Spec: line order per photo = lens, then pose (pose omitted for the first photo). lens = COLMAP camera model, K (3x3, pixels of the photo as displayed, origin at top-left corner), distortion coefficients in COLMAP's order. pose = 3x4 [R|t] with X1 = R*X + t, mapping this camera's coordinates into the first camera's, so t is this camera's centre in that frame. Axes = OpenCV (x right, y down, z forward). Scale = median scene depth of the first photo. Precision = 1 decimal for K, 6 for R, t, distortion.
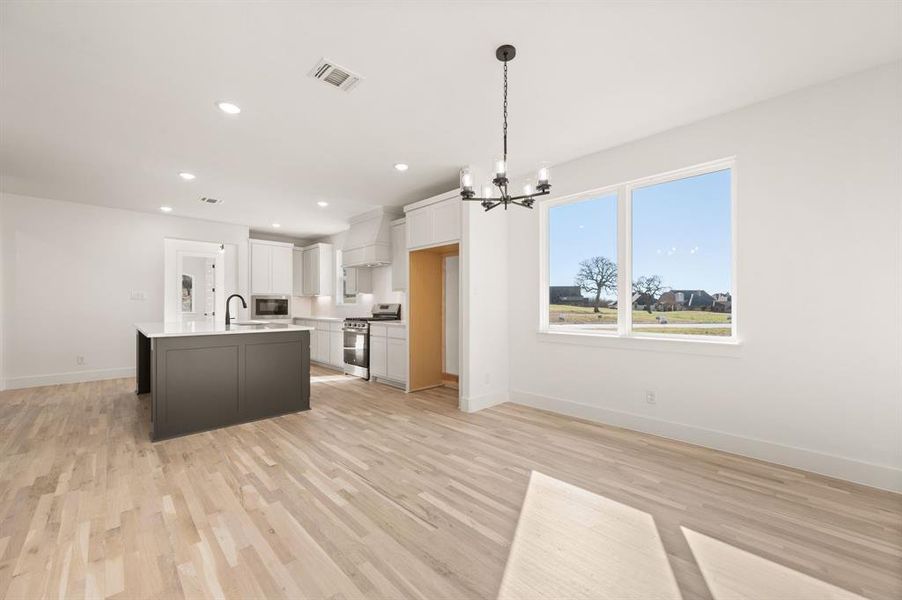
lens RADIAL K [[357.5, 0, 455.7], [0, 357.5, 305.9], [0, 0, 1]] dist [0.000697, -0.000021]
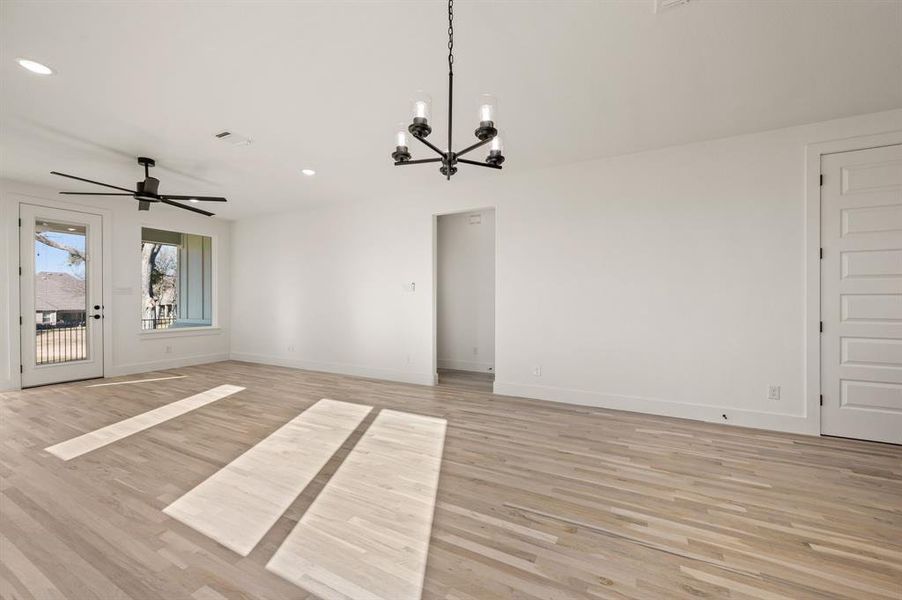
lens RADIAL K [[360.3, 0, 455.1], [0, 360.3, 299.8], [0, 0, 1]] dist [0.001968, 0.000157]
pose [[-0.954567, 0.000550, -0.297997, 0.295823], [0.000784, 0.999999, -0.000665, 0.001023], [0.297997, -0.000868, -0.954567, 1.434118]]
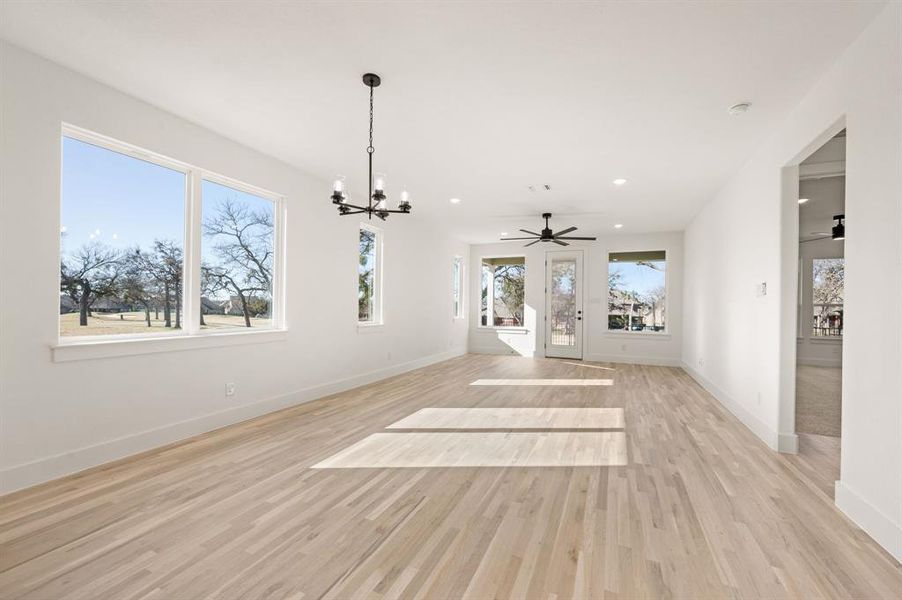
lens RADIAL K [[357.5, 0, 455.7], [0, 357.5, 305.9], [0, 0, 1]] dist [0.000697, -0.000021]
pose [[-0.366118, -0.003319, 0.930563, -0.835763], [-0.011544, 0.999933, -0.000975, 0.003204], [-0.930497, -0.011100, -0.366132, 0.960534]]
